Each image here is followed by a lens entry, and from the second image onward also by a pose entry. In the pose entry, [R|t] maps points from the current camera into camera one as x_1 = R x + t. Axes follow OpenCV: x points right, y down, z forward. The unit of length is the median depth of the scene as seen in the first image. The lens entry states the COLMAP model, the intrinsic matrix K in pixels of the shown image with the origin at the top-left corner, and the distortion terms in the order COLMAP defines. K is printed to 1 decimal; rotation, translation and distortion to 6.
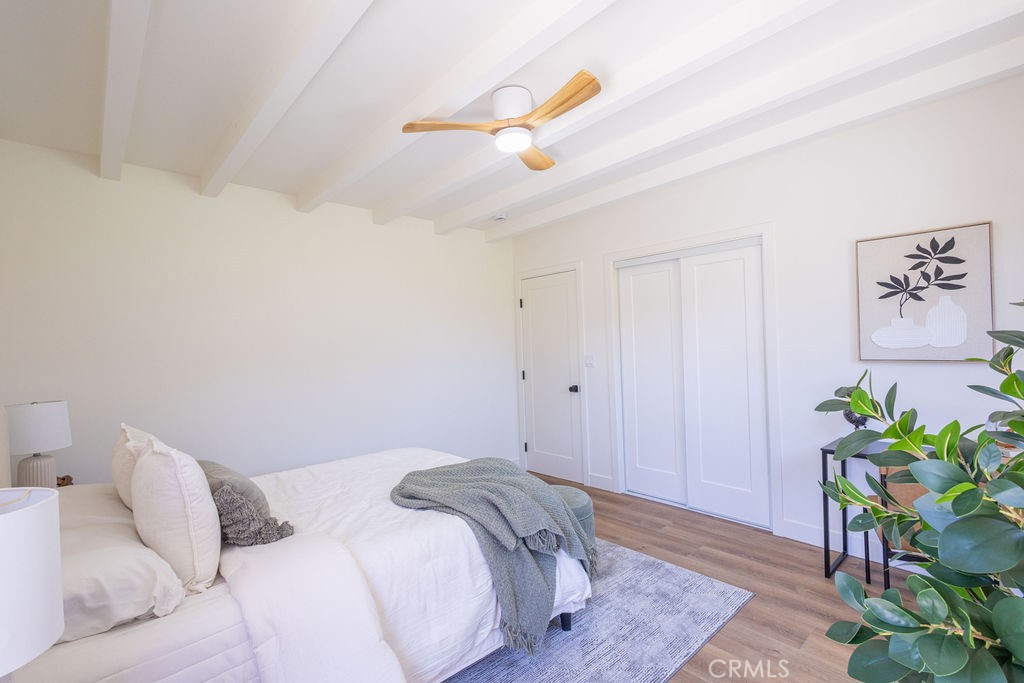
lens RADIAL K [[464.0, 0, 512.9], [0, 464.0, 345.4], [0, 0, 1]] dist [0.000221, -0.000053]
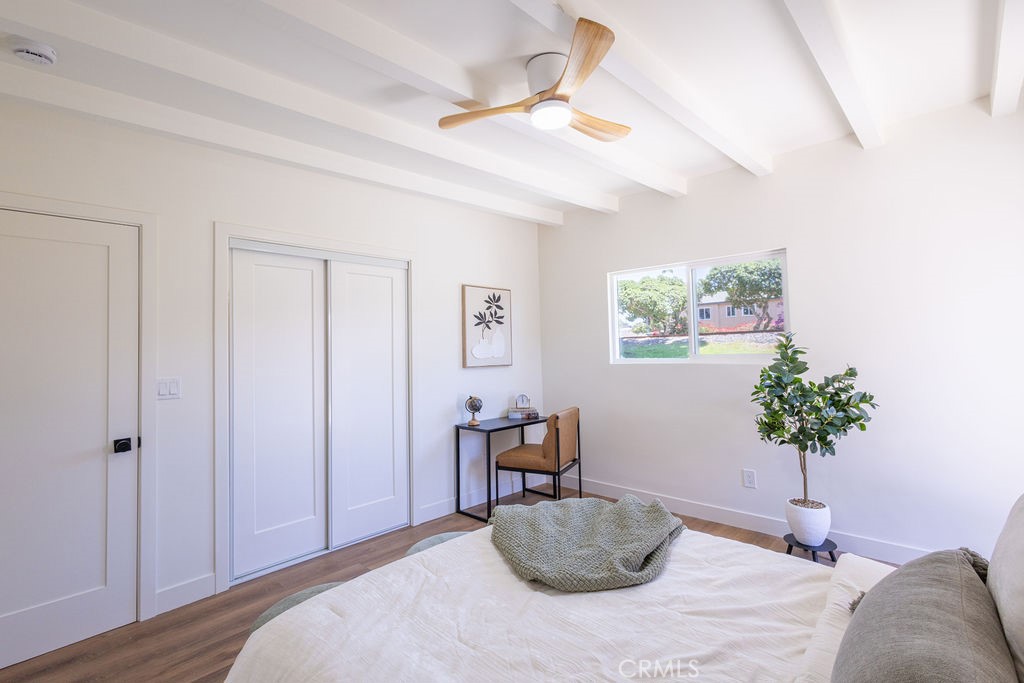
lens RADIAL K [[470.3, 0, 511.6], [0, 470.3, 334.7], [0, 0, 1]] dist [0.001773, -0.000114]
pose [[-0.080712, 0.060423, 0.994904, -0.768672], [0.032684, 0.997785, -0.057947, 0.021888], [-0.996201, 0.027841, -0.082508, 1.041064]]
